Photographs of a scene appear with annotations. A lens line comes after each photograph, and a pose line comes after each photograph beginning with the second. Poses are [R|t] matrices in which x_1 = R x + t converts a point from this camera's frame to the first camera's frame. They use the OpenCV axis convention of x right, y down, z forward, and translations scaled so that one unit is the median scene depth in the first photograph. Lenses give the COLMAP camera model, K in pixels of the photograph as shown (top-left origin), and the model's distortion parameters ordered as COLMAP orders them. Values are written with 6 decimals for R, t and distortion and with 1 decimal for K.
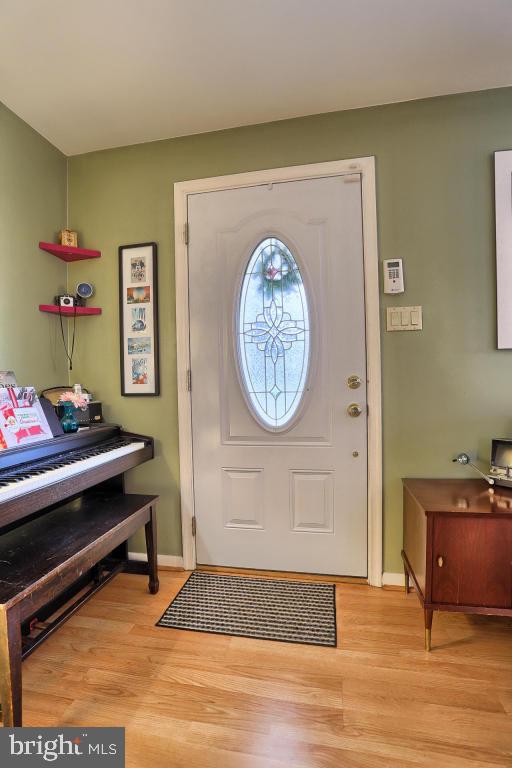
lens RADIAL K [[375.6, 0, 256.0], [0, 375.6, 384.0], [0, 0, 1]] dist [-0.073609, 0.029672]
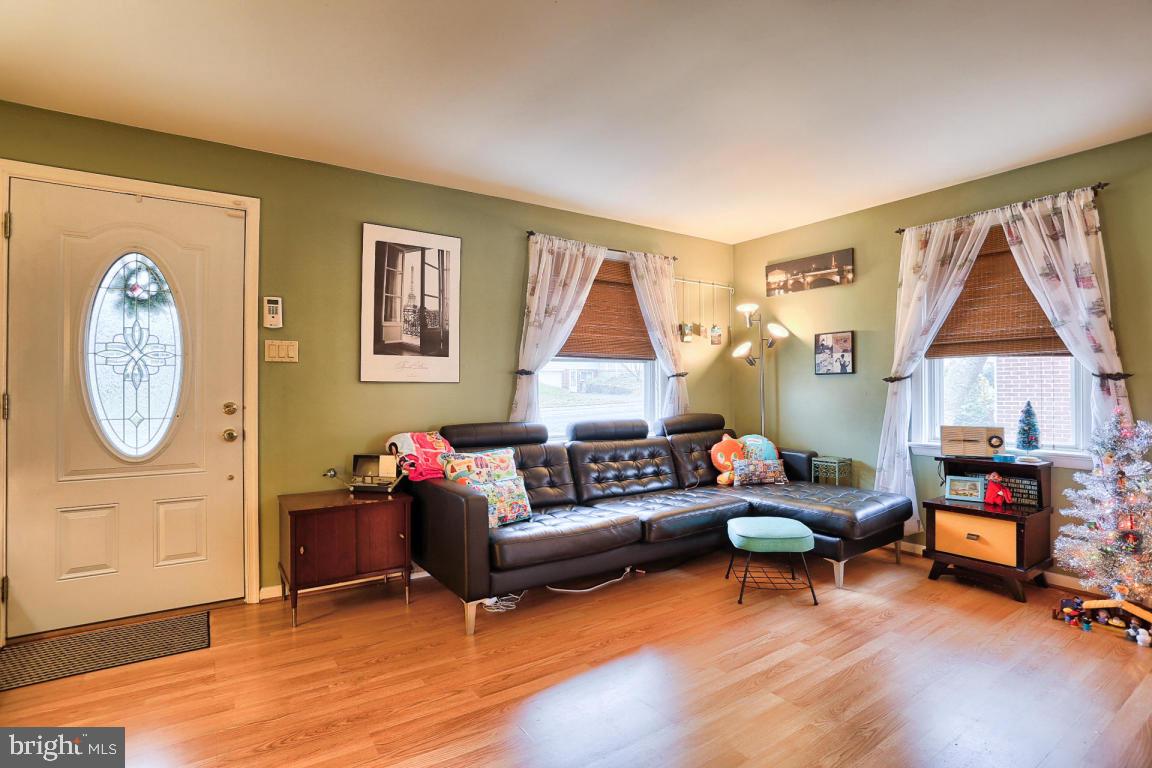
lens RADIAL K [[563.3, 0, 575.0], [0, 563.3, 386.1], [0, 0, 1]] dist [-0.073609, 0.029672]
pose [[0.704930, 0.024554, 0.708852, -0.139874], [-0.002807, 0.999489, -0.031831, -0.019854], [-0.709272, 0.020449, 0.704639, -0.724357]]
